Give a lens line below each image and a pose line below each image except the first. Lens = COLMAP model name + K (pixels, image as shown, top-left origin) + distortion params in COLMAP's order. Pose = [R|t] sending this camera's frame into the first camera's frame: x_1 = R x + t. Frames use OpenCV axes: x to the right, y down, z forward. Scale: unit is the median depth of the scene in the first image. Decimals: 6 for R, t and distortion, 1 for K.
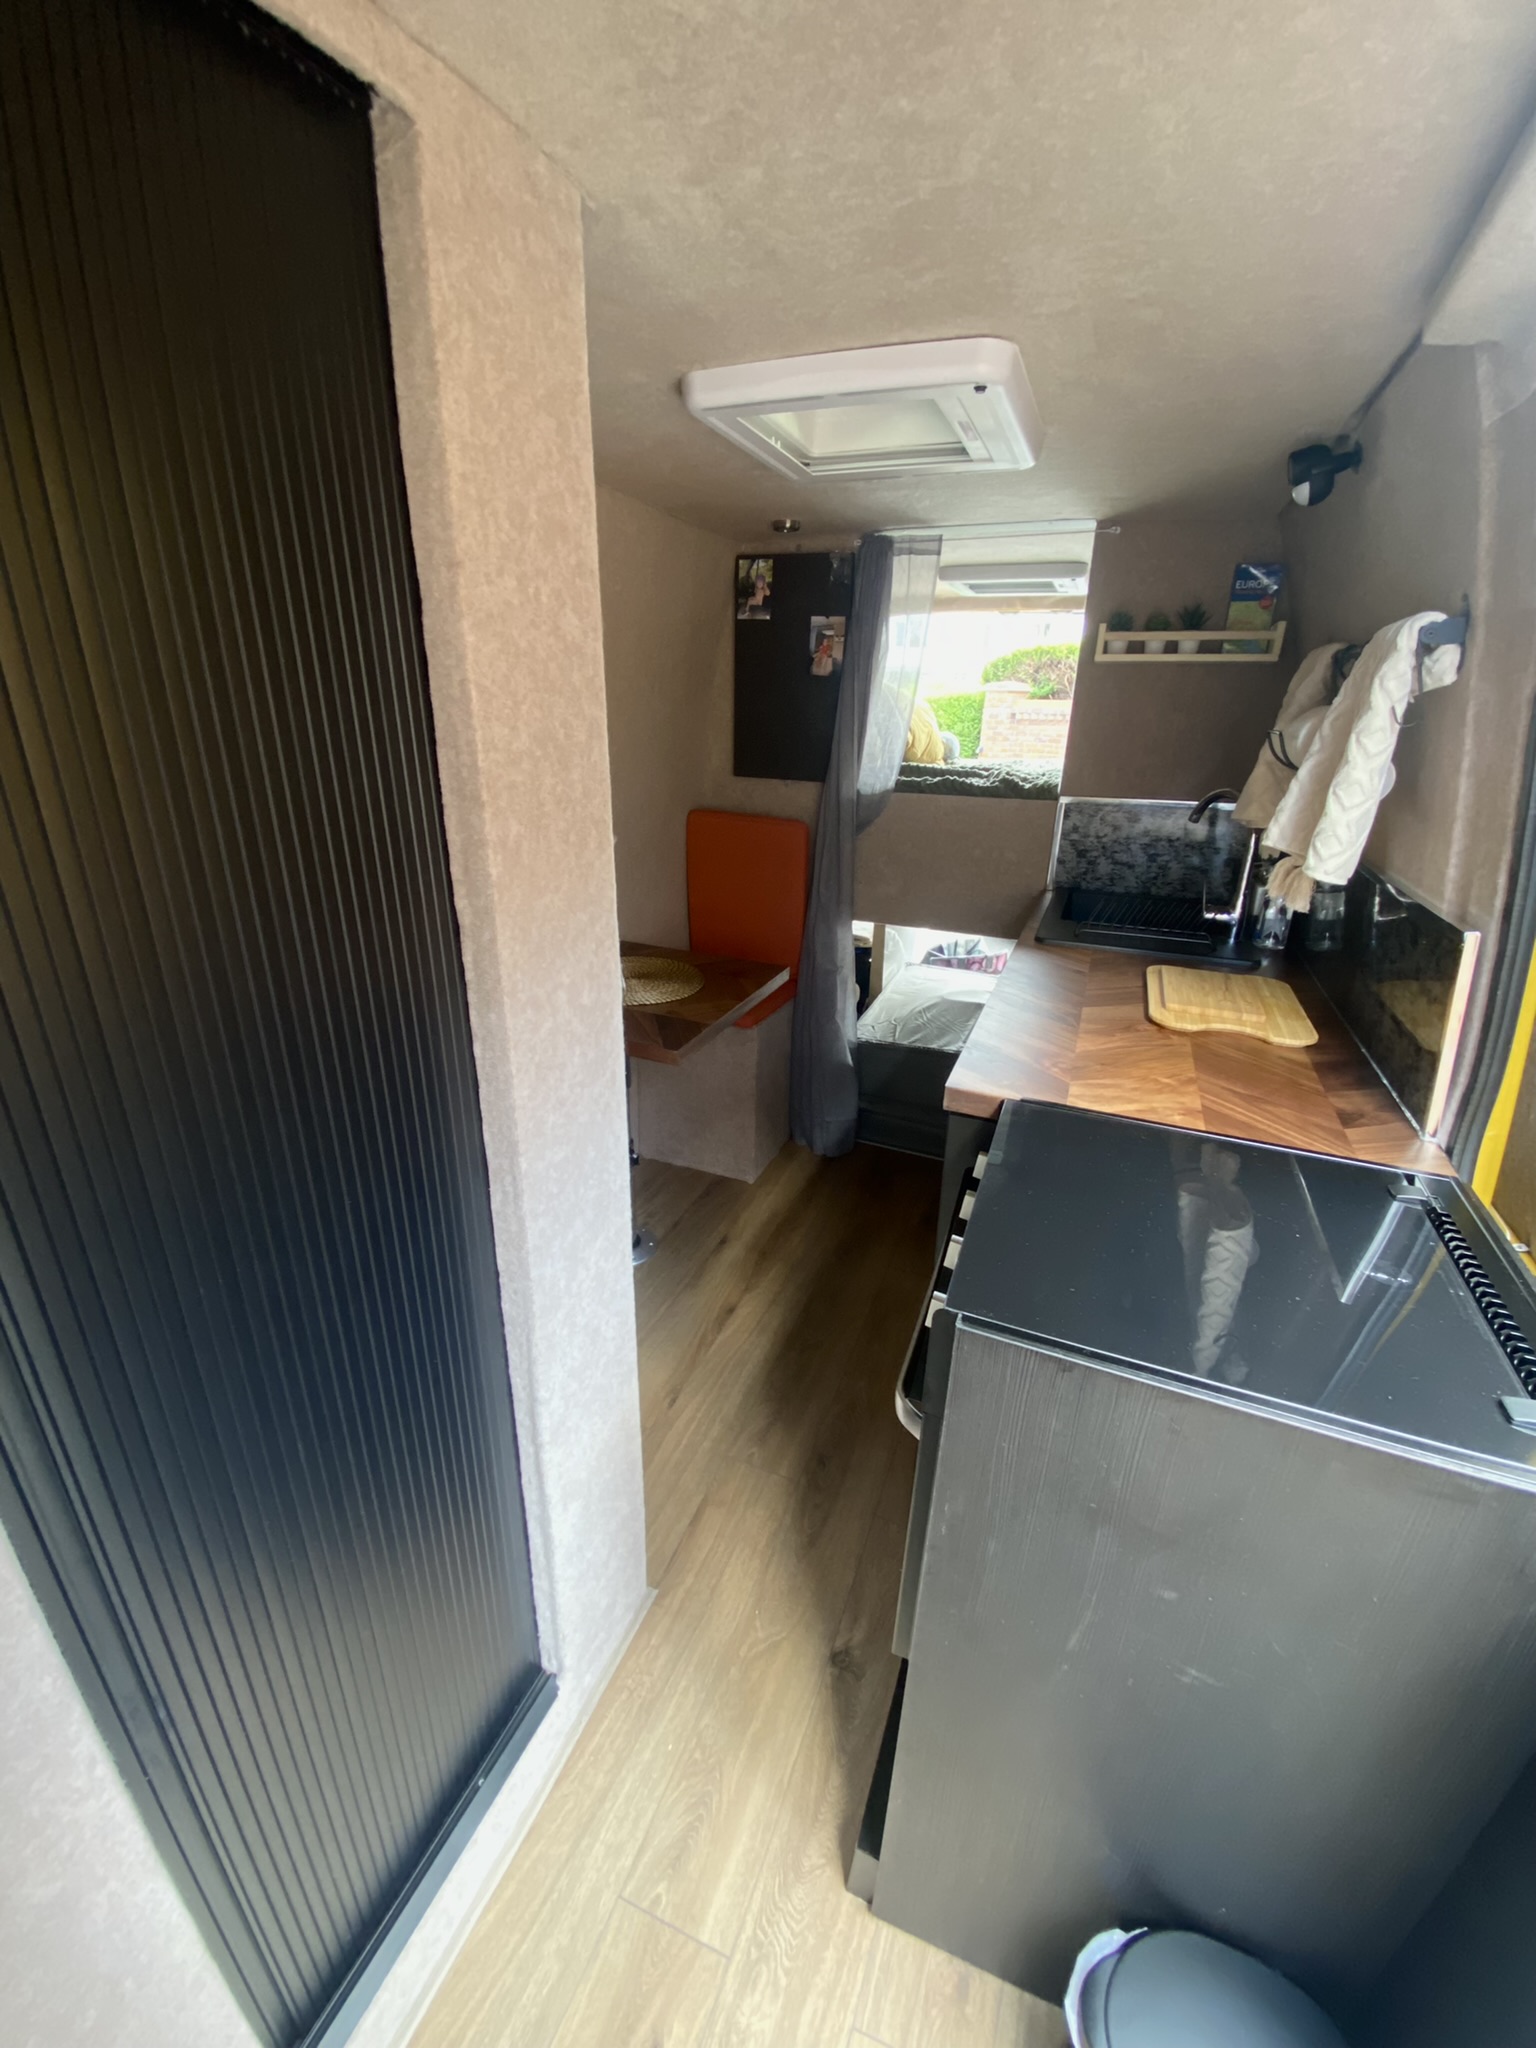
lens RADIAL K [[819.2, 0, 765.9], [0, 819.2, 1038.7], [0, 0, 1]] dist [0.020801, -0.018999]
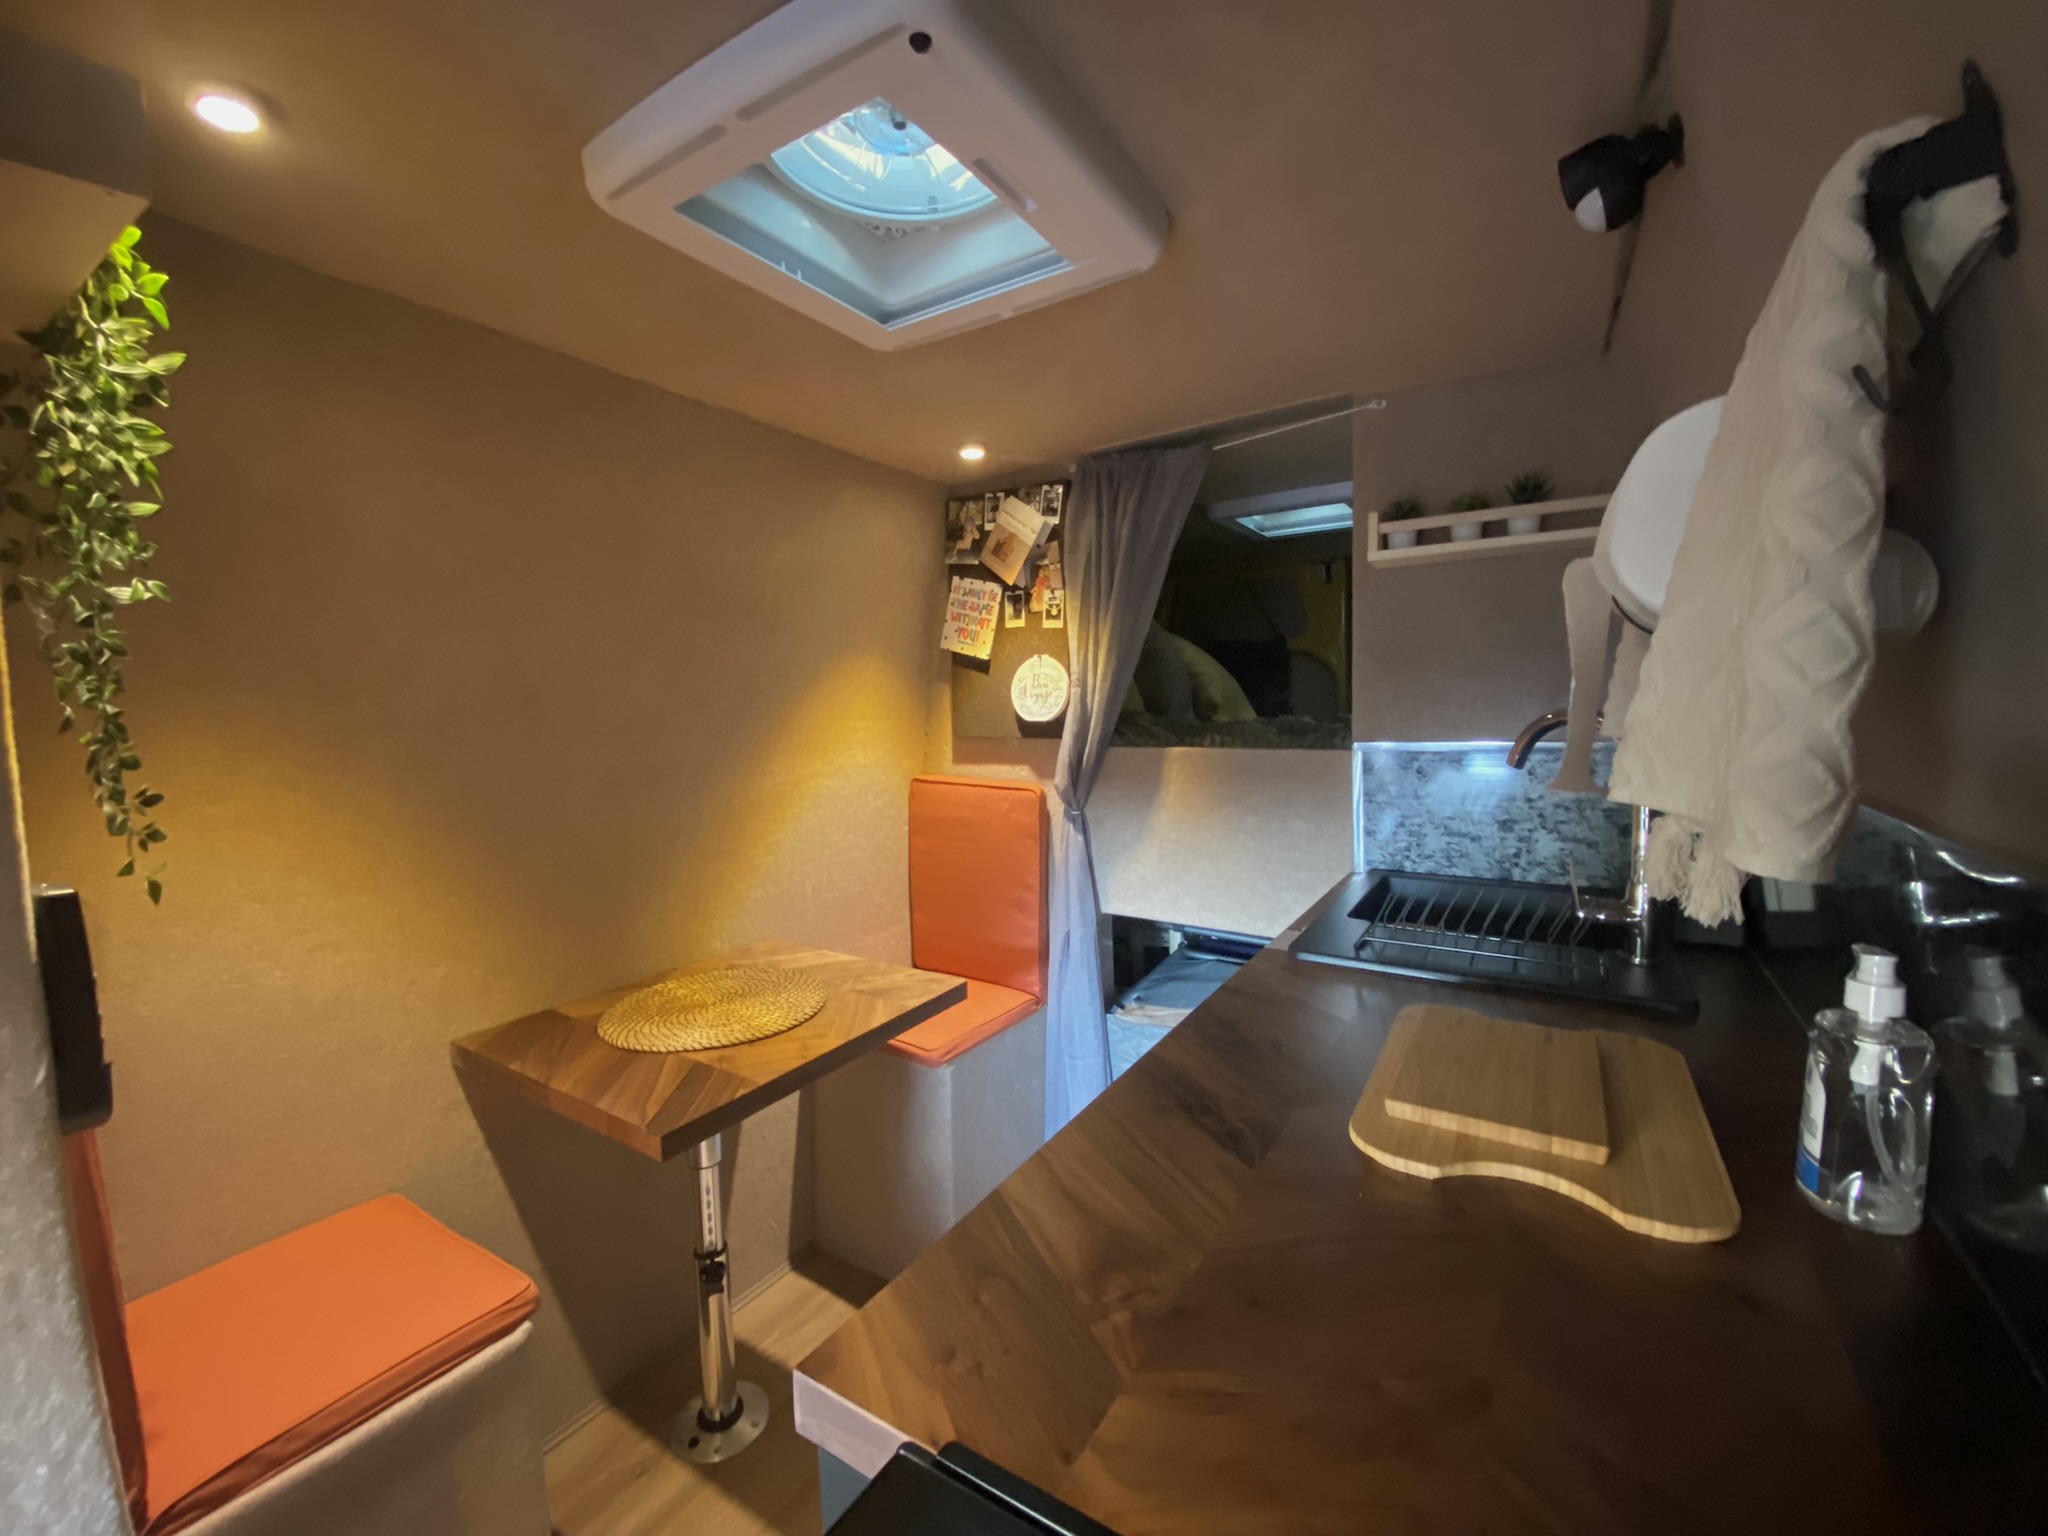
lens RADIAL K [[833.6, 0, 1018.4], [0, 833.6, 801.3], [0, 0, 1]] dist [0.001926, -0.012952]
pose [[0.982379, -0.030922, -0.184321, 0.396873], [-0.019323, 0.964128, -0.264732, -0.100672], [0.185896, 0.263629, 0.946542, 0.546534]]
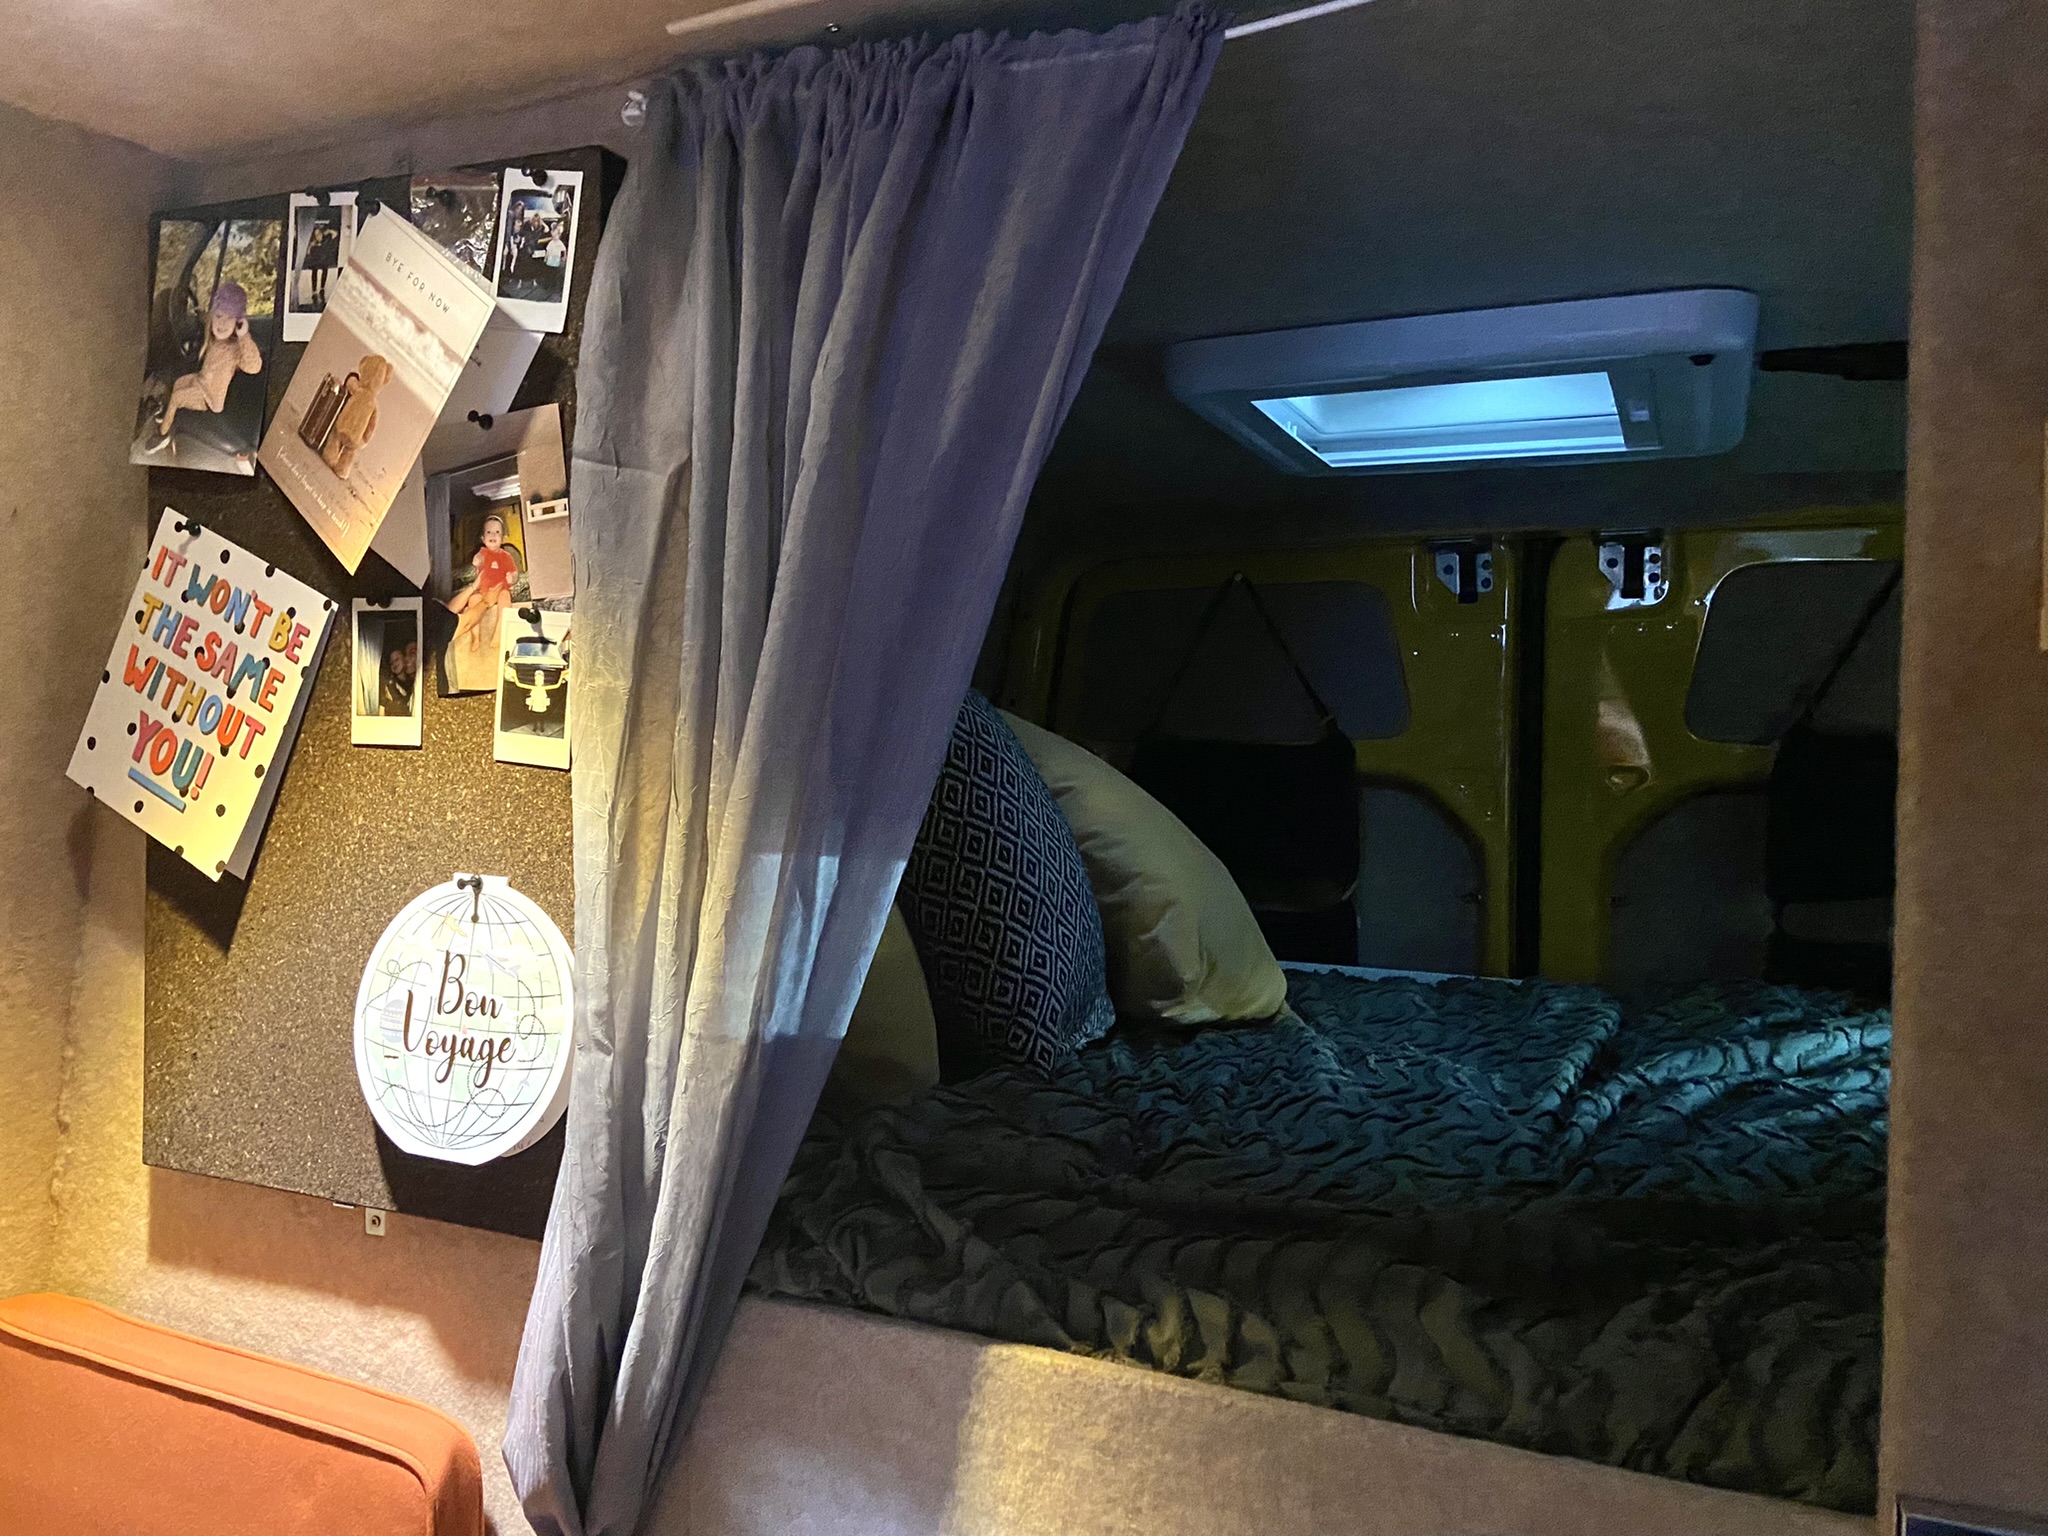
lens RADIAL K [[1548.0, 0, 1024.0], [0, 1548.0, 768.0], [0, 0, 1]] dist [0.002261, 0.000850]
pose [[0.999769, -0.002637, -0.021351, 0.415314], [-0.005357, 0.930687, -0.365778, -0.629377], [0.020835, 0.365808, 0.930457, 1.404411]]
